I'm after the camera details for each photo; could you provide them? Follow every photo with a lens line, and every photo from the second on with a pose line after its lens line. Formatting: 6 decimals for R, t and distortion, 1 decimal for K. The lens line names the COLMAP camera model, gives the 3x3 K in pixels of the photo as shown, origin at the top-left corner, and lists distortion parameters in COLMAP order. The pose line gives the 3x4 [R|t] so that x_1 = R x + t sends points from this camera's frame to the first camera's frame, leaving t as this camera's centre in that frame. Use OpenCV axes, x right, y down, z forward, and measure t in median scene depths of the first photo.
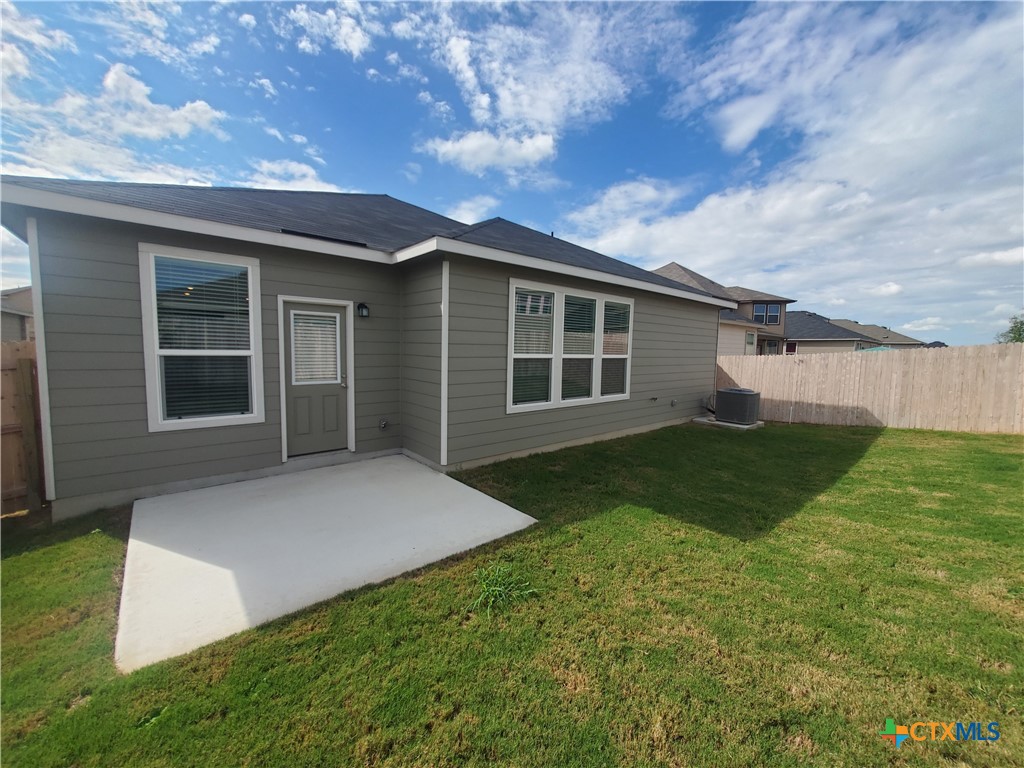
lens RADIAL K [[403.1, 0, 512.4], [0, 403.1, 379.9], [0, 0, 1]] dist [0.001566, -0.000343]
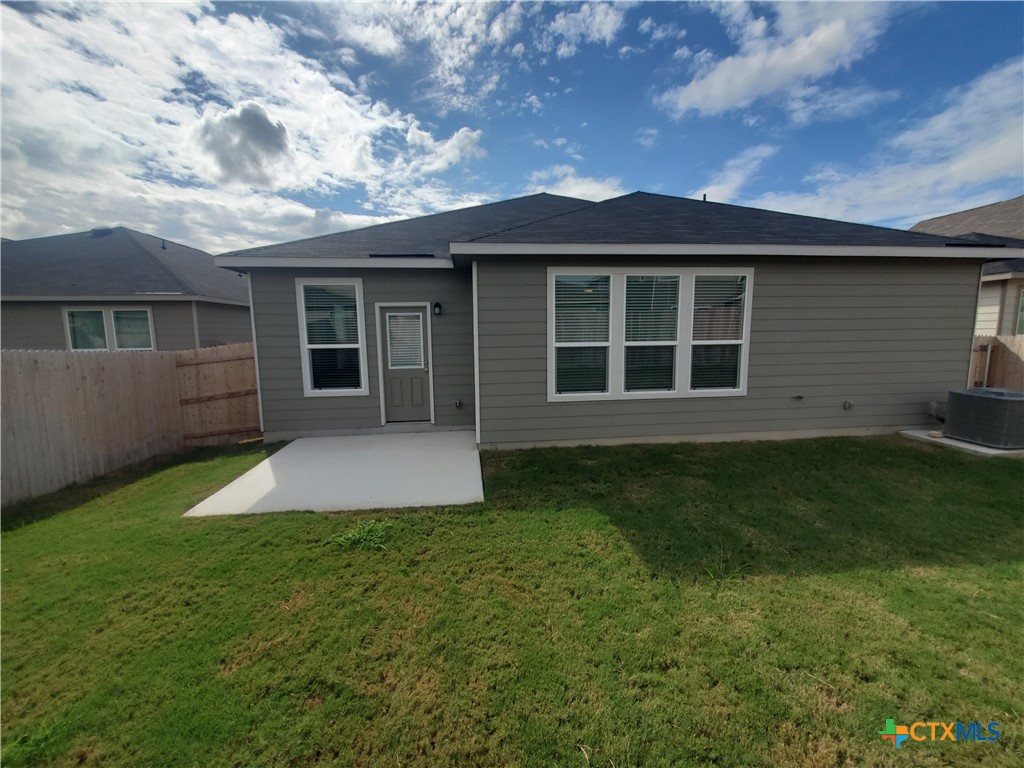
lens RADIAL K [[403.1, 0, 512.4], [0, 403.1, 379.9], [0, 0, 1]] dist [0.001566, -0.000343]
pose [[0.822737, 0.039701, -0.567034, 0.516031], [-0.015751, 0.998767, 0.047075, -0.019169], [0.568204, -0.029799, 0.822348, 0.119535]]
